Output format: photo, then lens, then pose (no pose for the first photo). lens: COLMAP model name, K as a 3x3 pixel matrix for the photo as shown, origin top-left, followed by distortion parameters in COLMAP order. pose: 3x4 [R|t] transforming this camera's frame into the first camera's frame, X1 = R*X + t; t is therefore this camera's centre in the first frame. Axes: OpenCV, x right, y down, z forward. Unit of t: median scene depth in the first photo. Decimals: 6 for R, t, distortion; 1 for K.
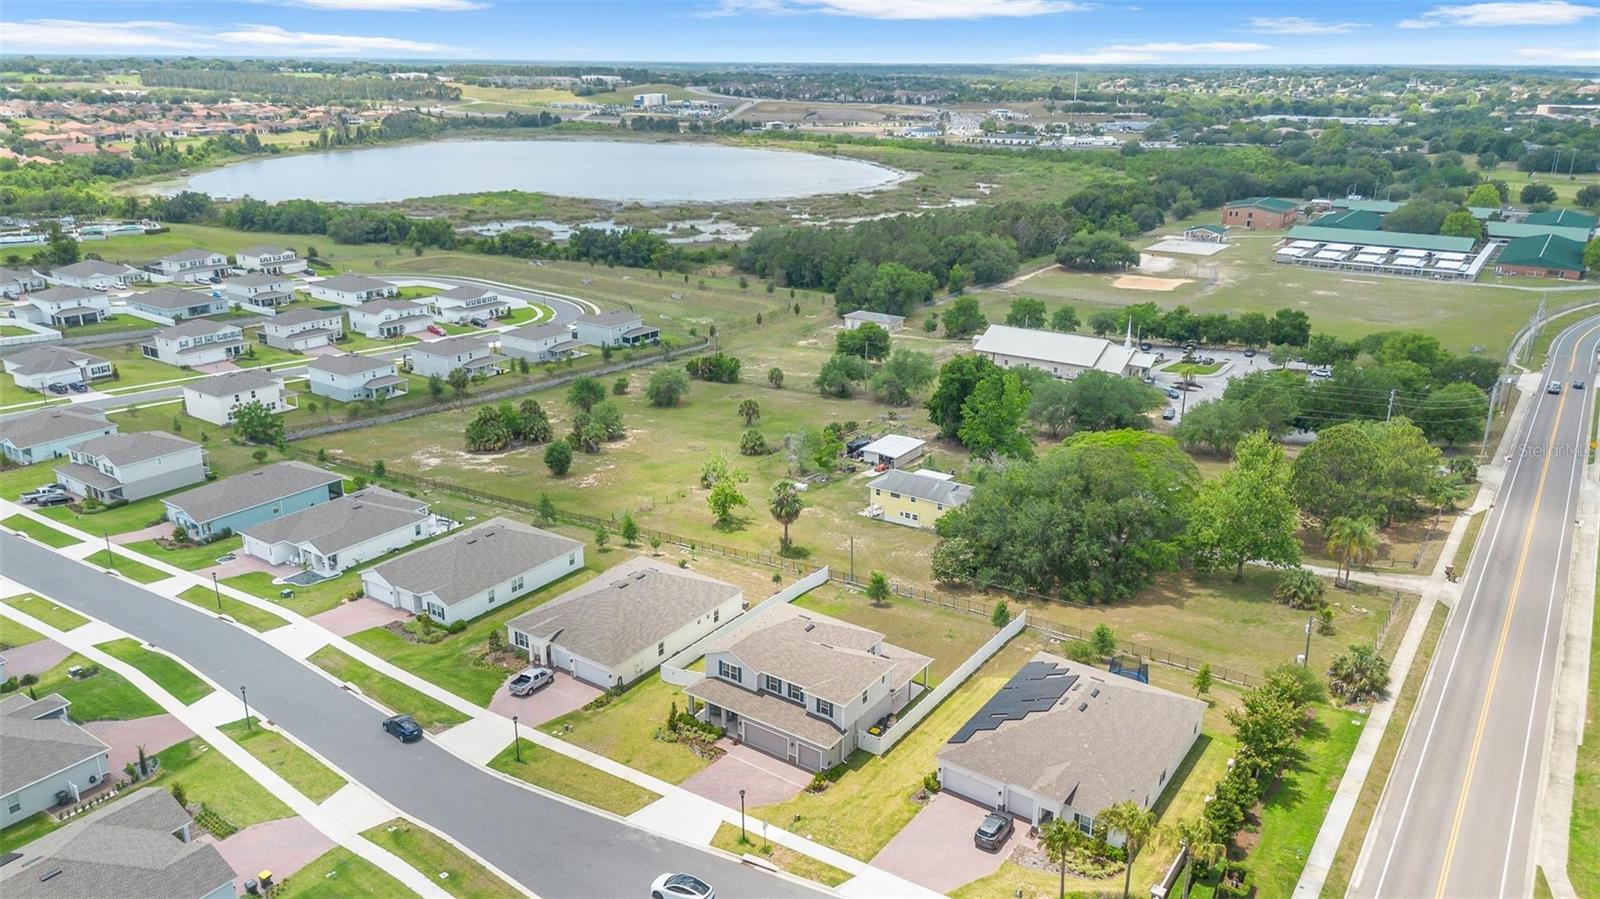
lens RADIAL K [[1134.3, 0, 806.9], [0, 1134.3, 445.0], [0, 0, 1]] dist [0.067993, -0.073128]
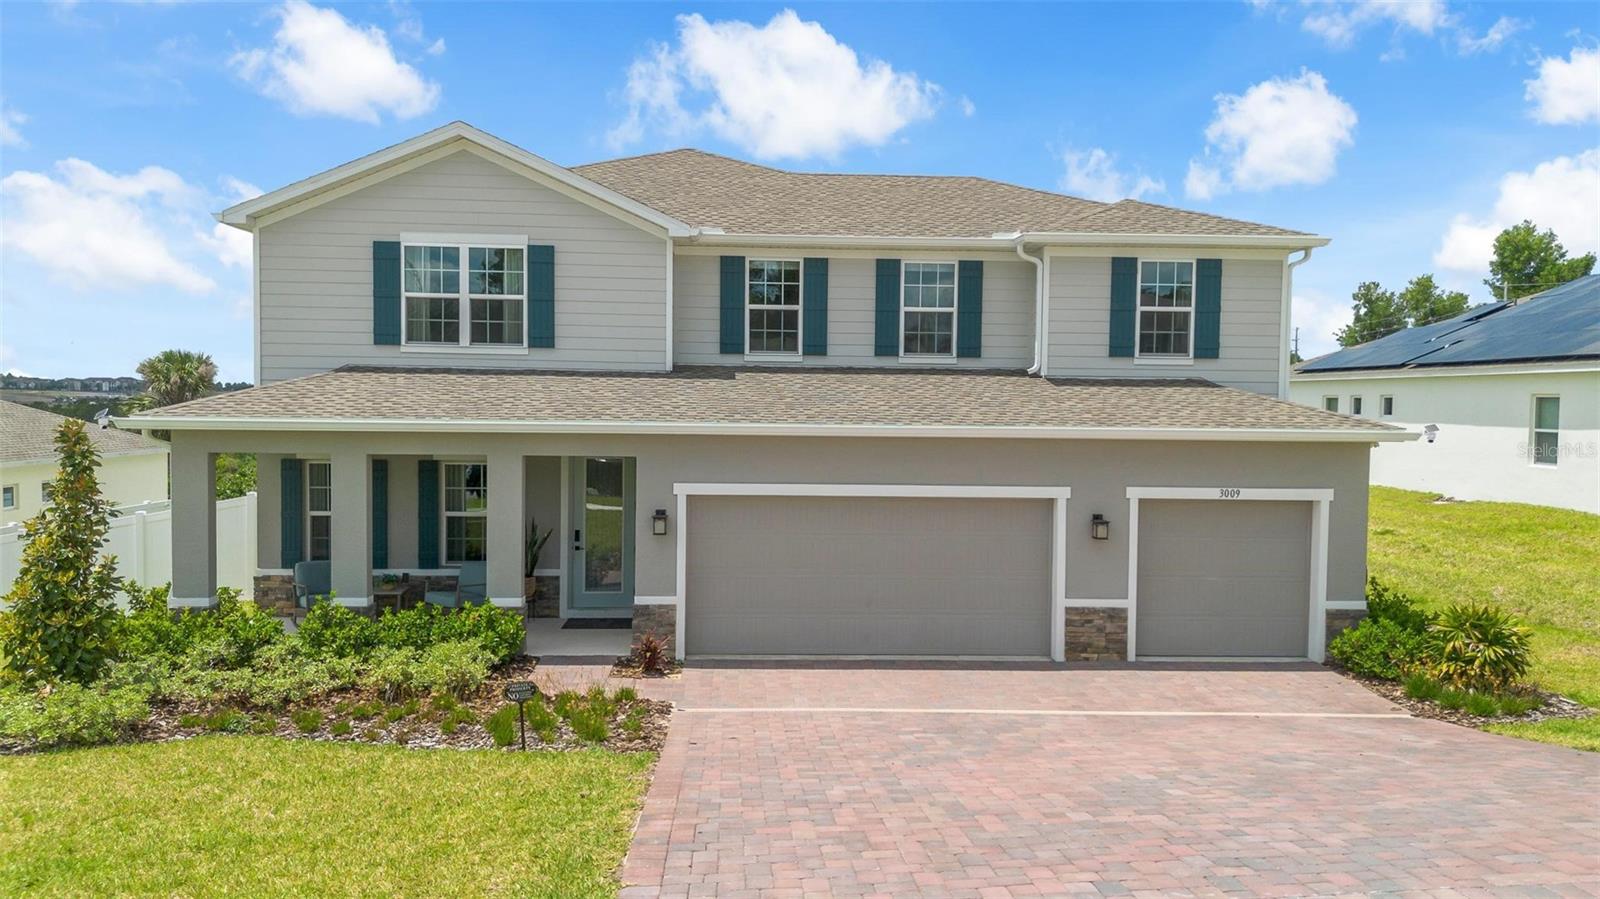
lens RADIAL K [[1134.3, 0, 806.9], [0, 1134.3, 445.0], [0, 0, 1]] dist [0.067993, -0.073128]
pose [[0.791692, -0.022178, 0.610518, -0.113055], [0.187795, 0.959789, -0.208659, 0.231918], [-0.581340, 0.279846, 0.764022, 0.758132]]
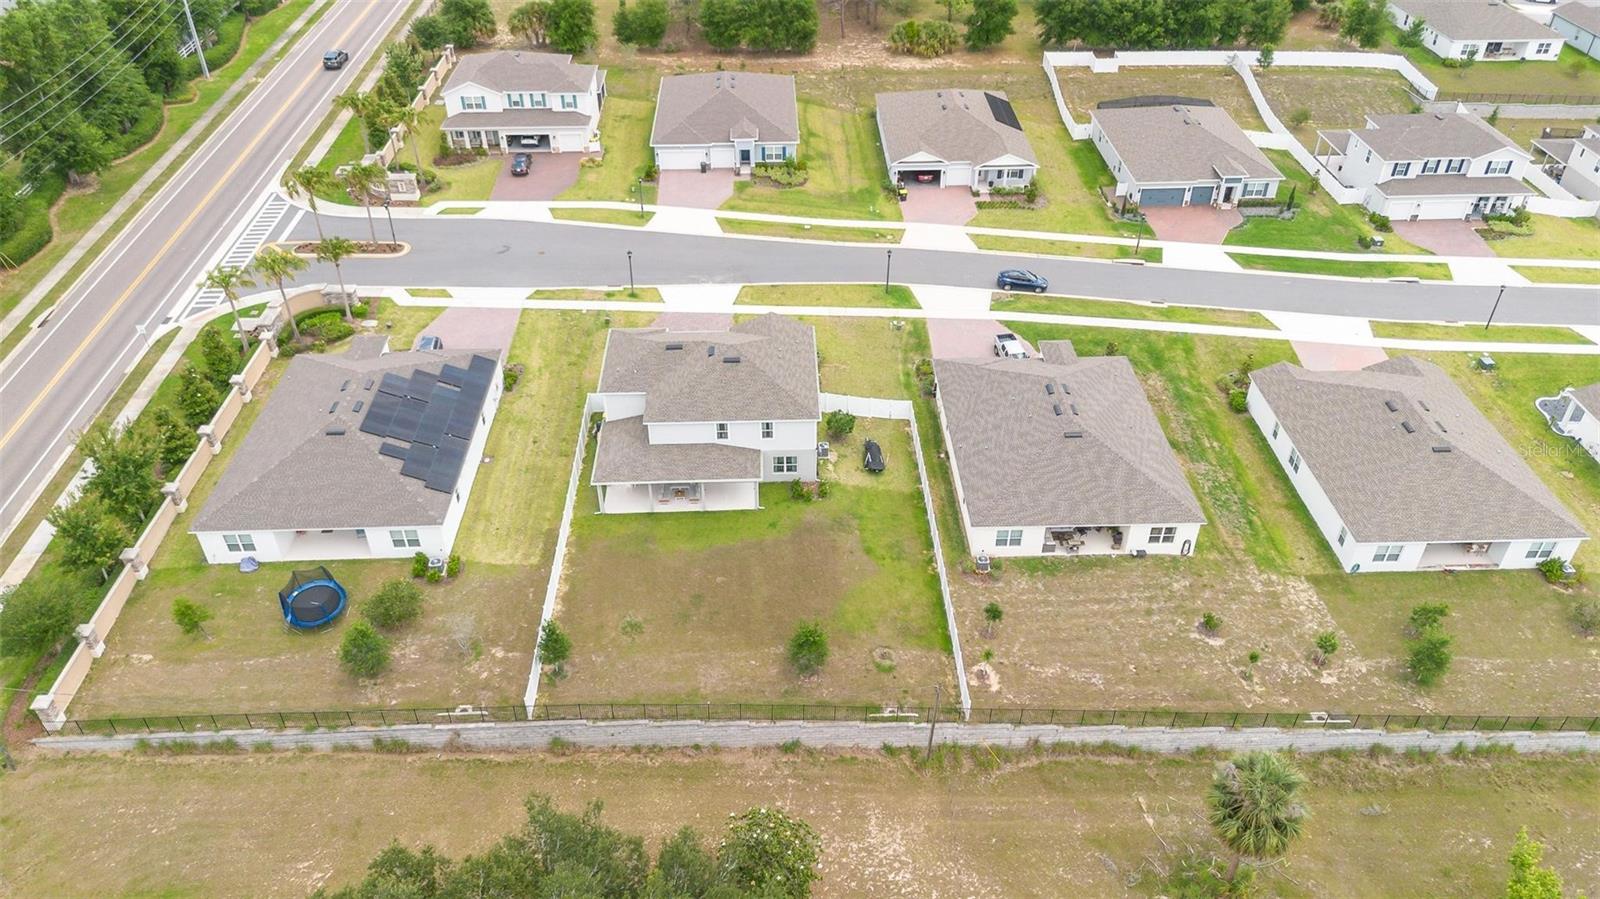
lens RADIAL K [[1134.3, 0, 806.9], [0, 1134.3, 445.0], [0, 0, 1]] dist [0.067993, -0.073128]
pose [[-0.804853, 0.352055, -0.477775, 0.312654], [-0.189946, 0.609889, 0.769387, -0.375845], [0.562256, 0.709995, -0.423999, 1.275533]]
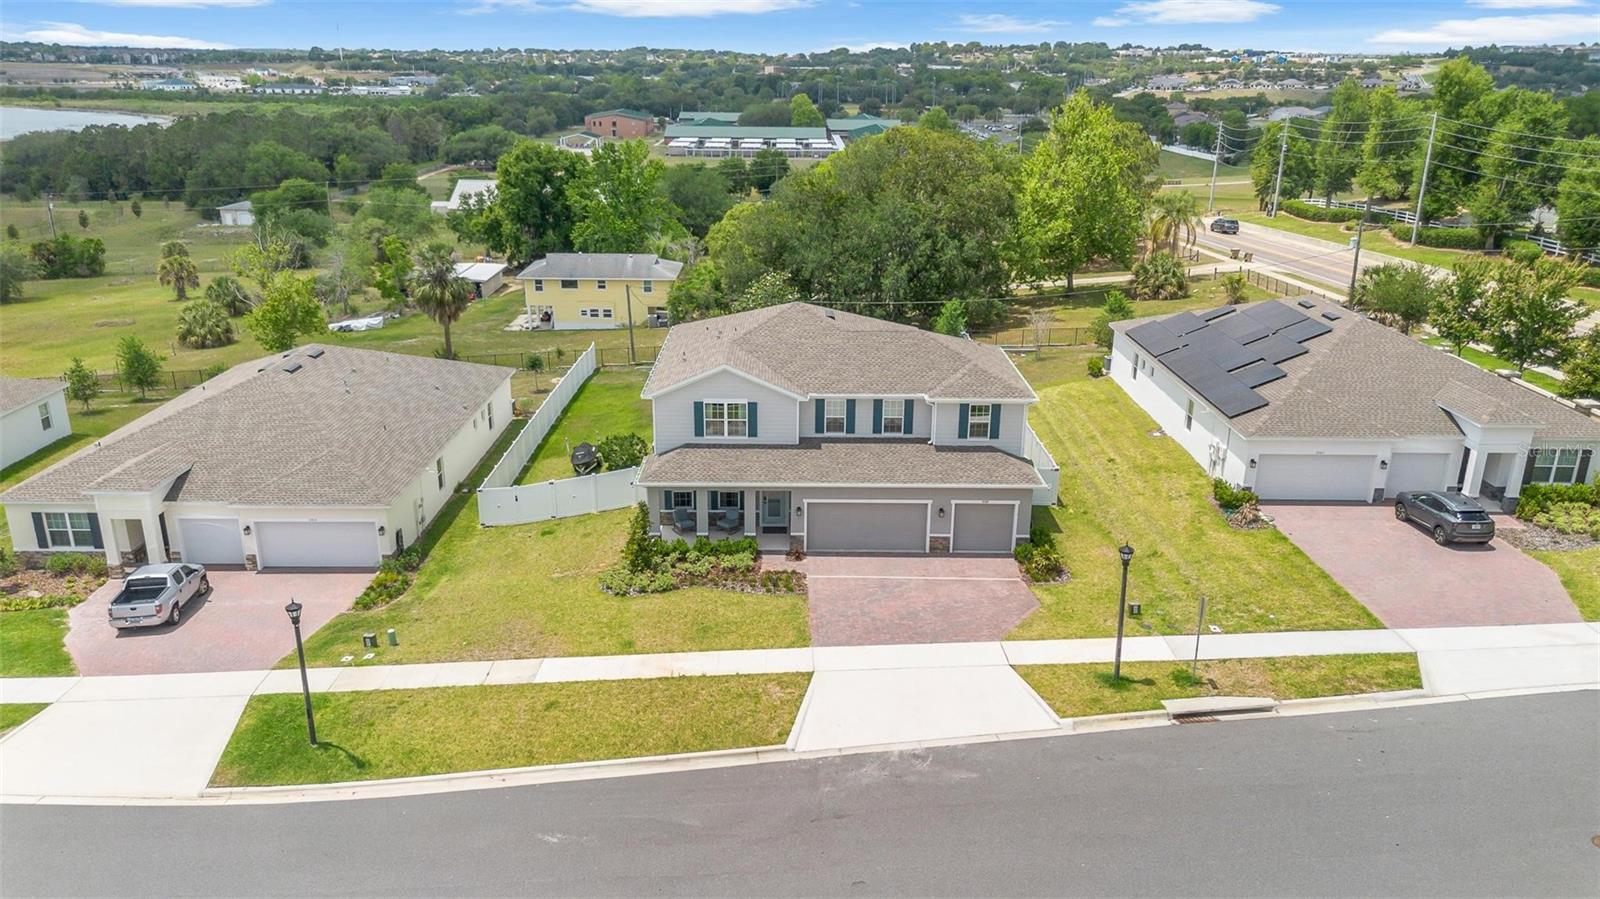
lens RADIAL K [[1134.3, 0, 806.9], [0, 1134.3, 445.0], [0, 0, 1]] dist [0.067993, -0.073128]
pose [[0.818634, -0.182518, 0.544542, -0.253639], [0.178437, 0.982064, 0.060914, 0.166309], [-0.545893, 0.047300, 0.836519, 0.539860]]
